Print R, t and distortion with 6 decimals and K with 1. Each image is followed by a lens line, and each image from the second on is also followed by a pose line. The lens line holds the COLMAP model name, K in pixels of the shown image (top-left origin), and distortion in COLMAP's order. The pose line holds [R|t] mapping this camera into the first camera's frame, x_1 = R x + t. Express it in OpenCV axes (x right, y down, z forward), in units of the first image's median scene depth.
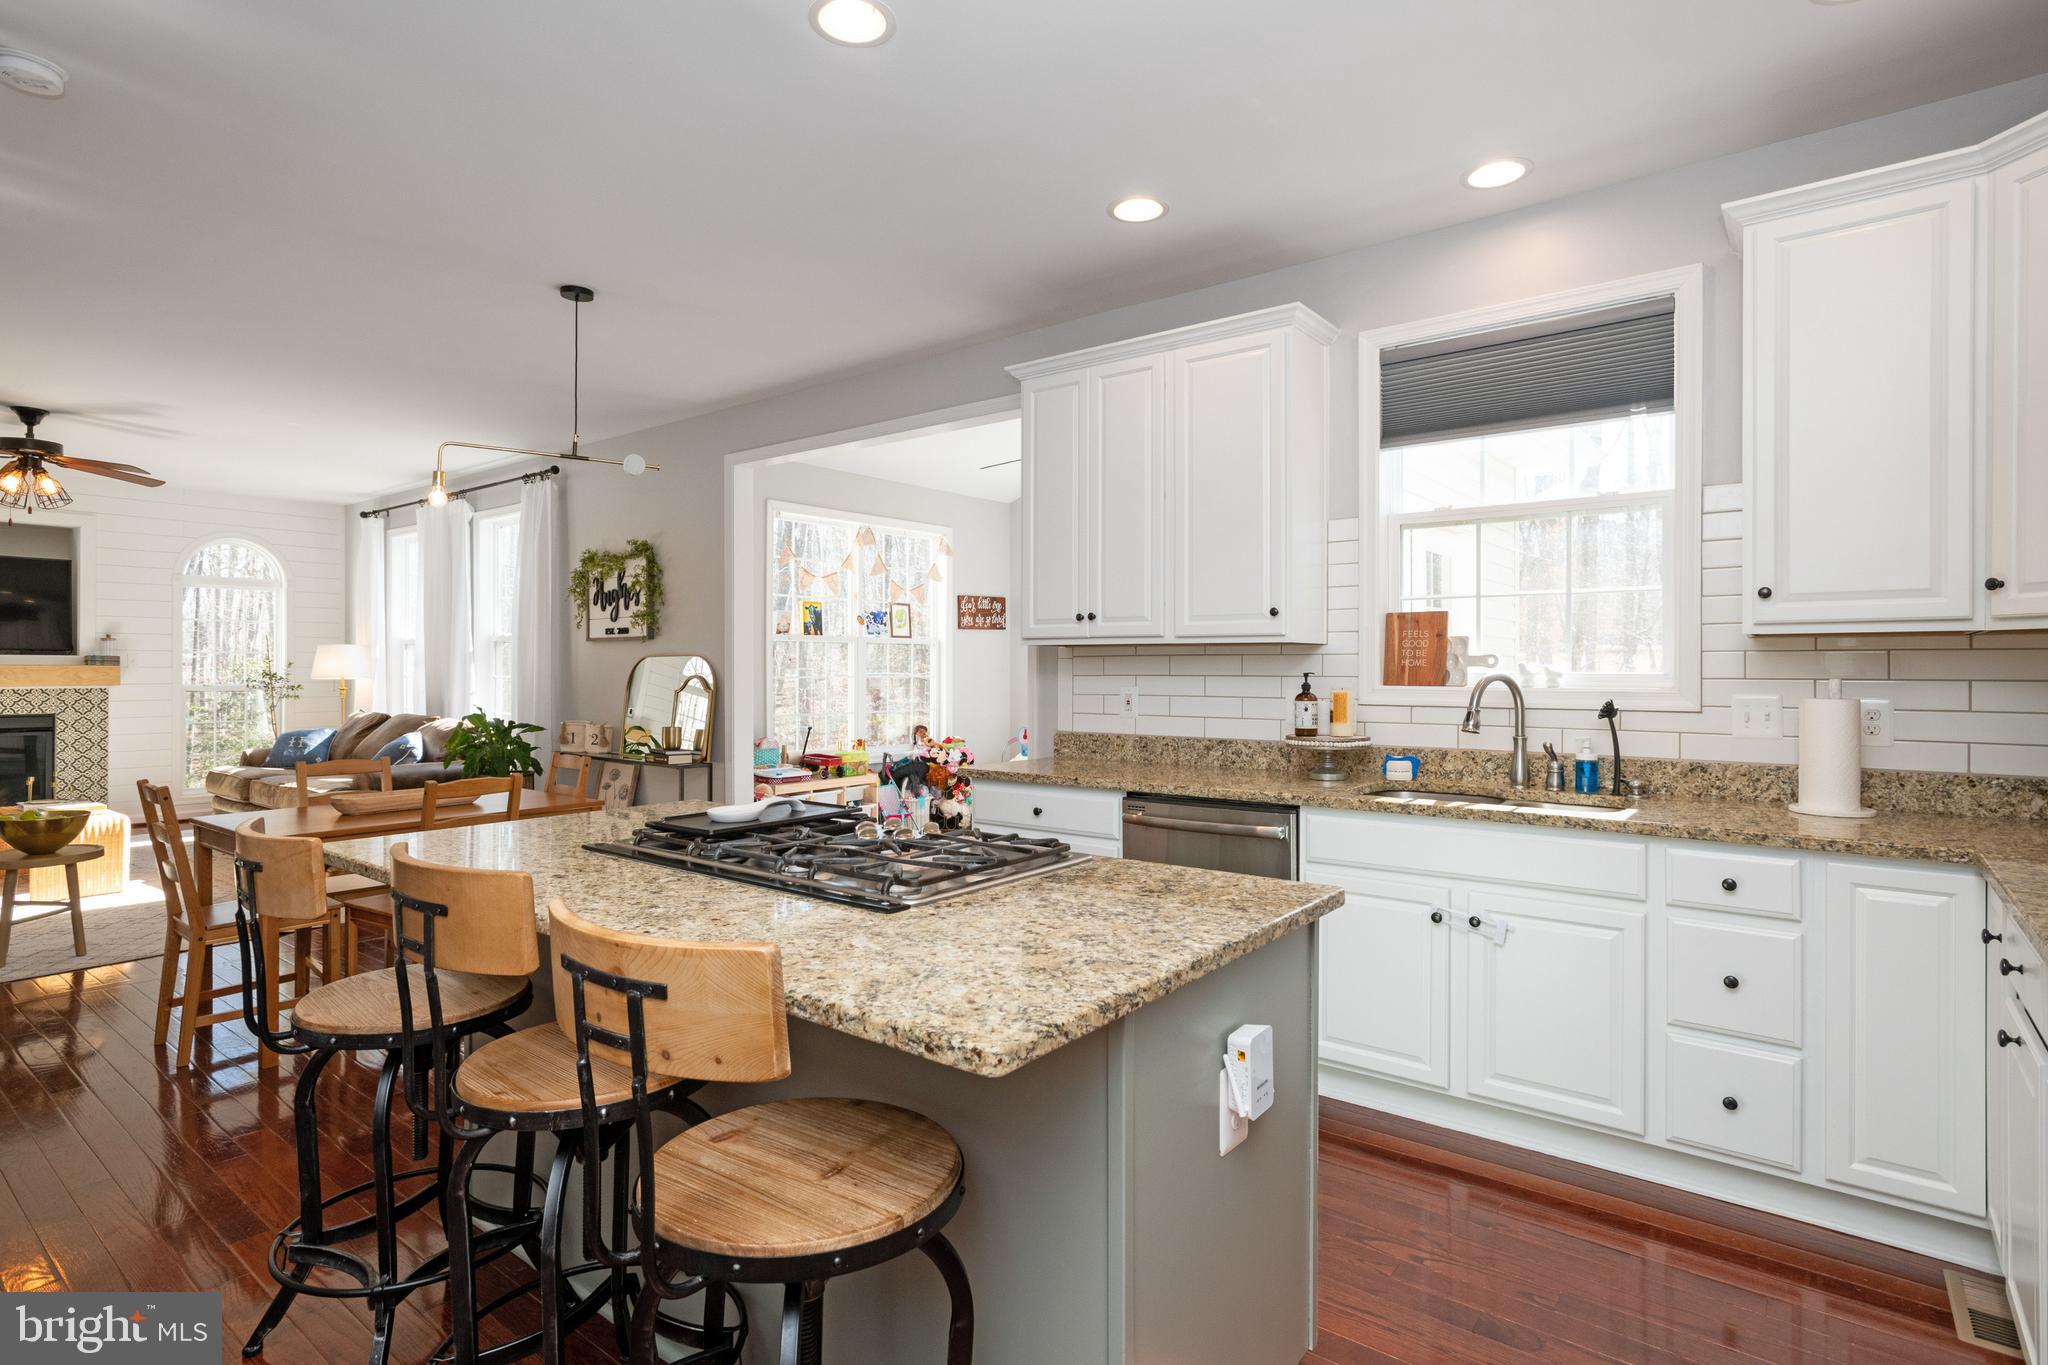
lens RADIAL K [[1034.6, 0, 1018.5], [0, 1034.6, 672.1], [0, 0, 1]] dist [0.004512, 0.007658]
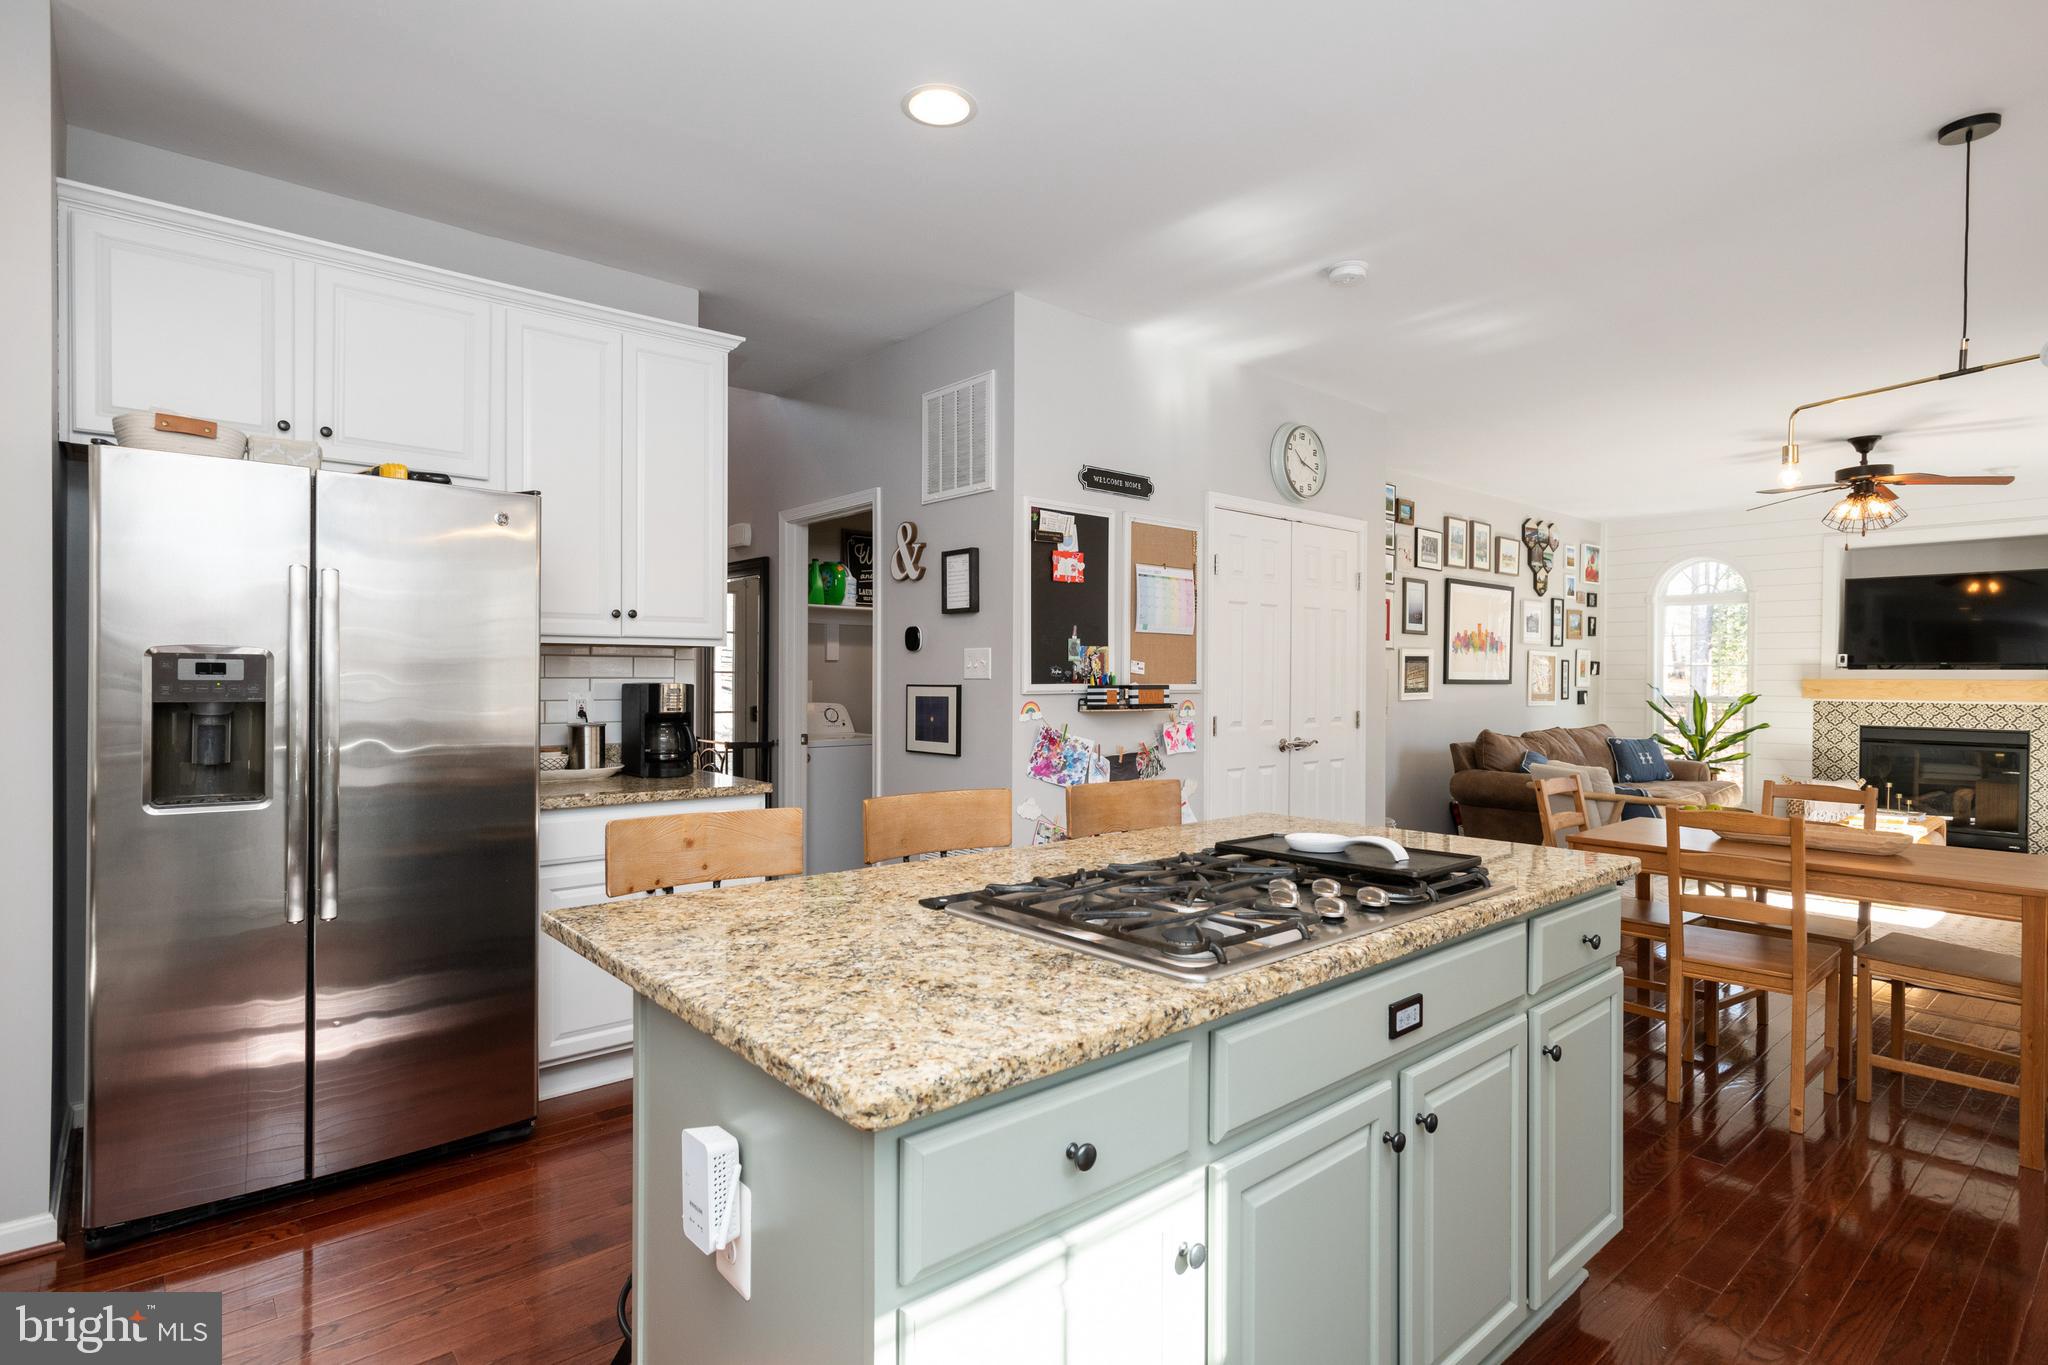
lens RADIAL K [[1034.6, 0, 1027.2], [0, 1034.6, 682.6], [0, 0, 1]] dist [0.004512, 0.007658]
pose [[-0.178000, 0.003624, -0.984024, 0.193301], [-0.010714, 0.999927, 0.005621, -0.000056], [0.983972, 0.011543, -0.177948, 0.278869]]
